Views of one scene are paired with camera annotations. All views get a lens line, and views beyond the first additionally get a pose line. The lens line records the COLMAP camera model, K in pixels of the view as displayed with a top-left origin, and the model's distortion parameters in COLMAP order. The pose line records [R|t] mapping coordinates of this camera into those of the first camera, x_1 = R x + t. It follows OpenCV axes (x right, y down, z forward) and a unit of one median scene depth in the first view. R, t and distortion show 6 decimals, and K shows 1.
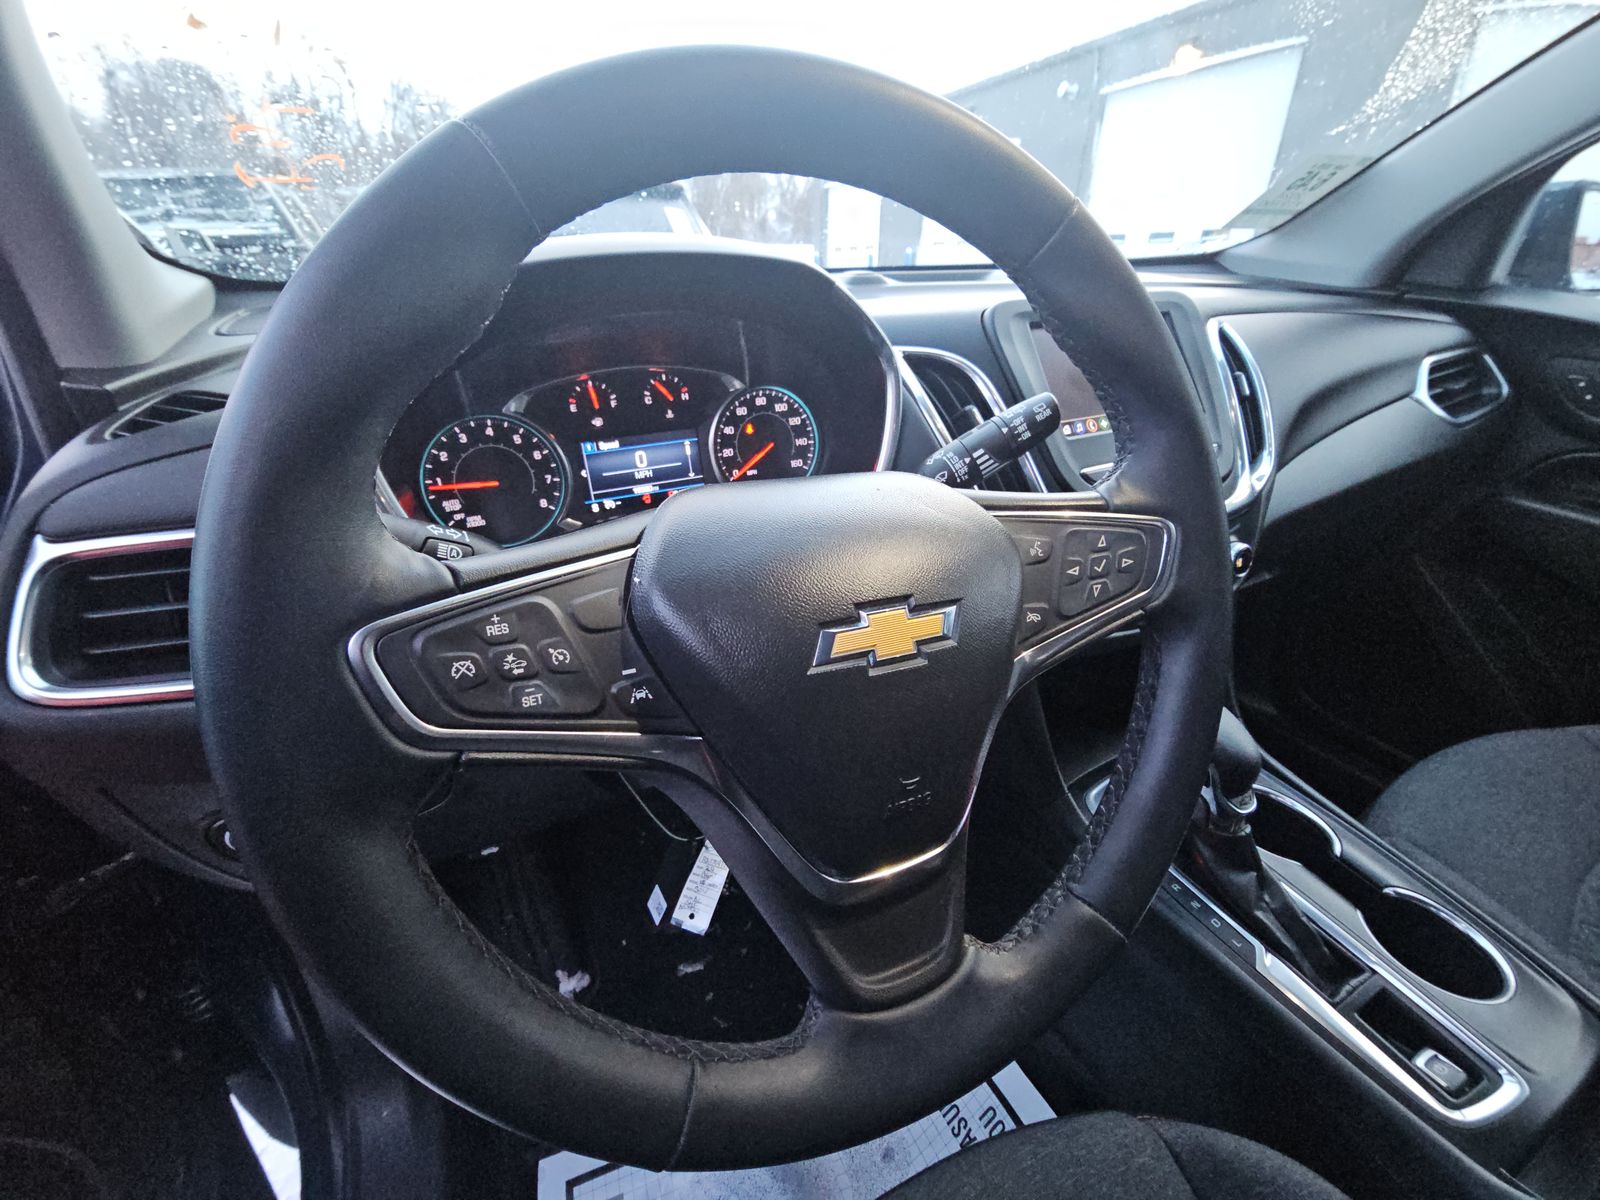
lens RADIAL K [[637.0, 0, 801.1], [0, 637.0, 609.6], [0, 0, 1]] dist [0.002797, -0.003768]
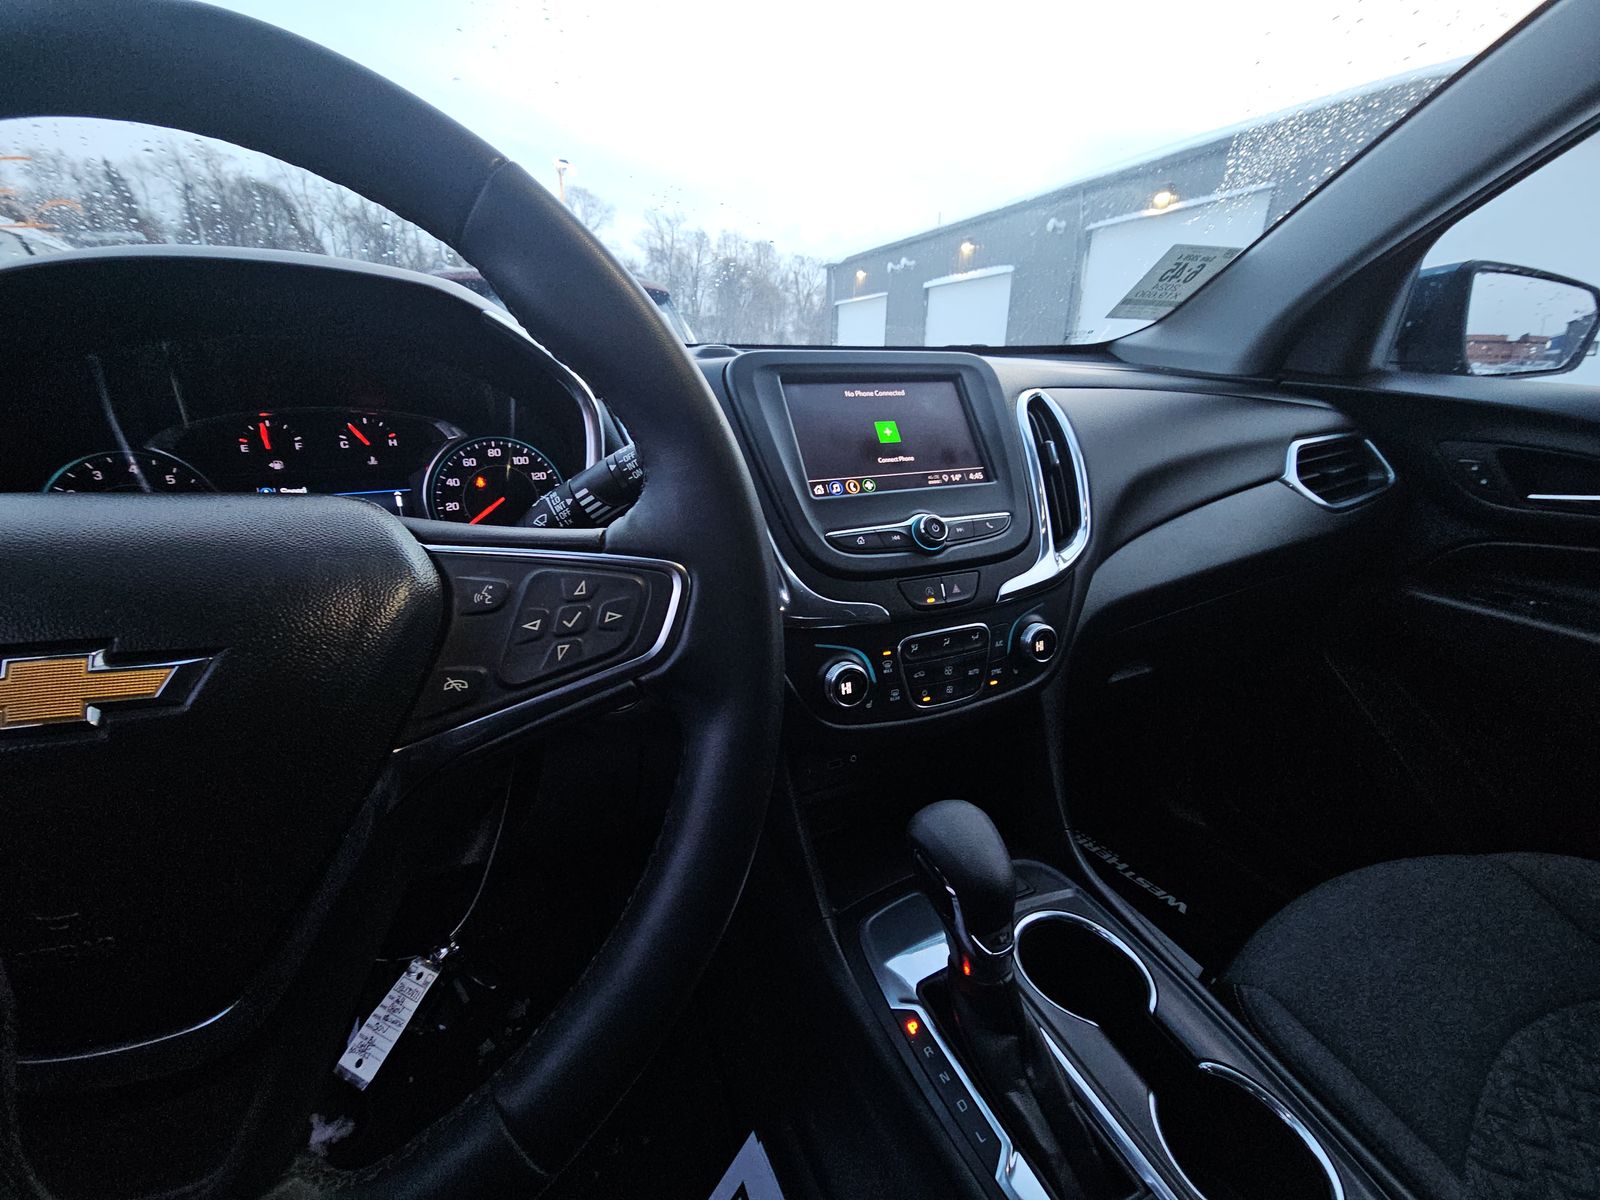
lens RADIAL K [[637.0, 0, 801.1], [0, 637.0, 609.6], [0, 0, 1]] dist [0.002797, -0.003768]
pose [[0.999534, 0.027496, -0.013275, 0.384490], [-0.029072, 0.989931, -0.138532, 0.008482], [0.009332, 0.138853, 0.990269, 0.129430]]
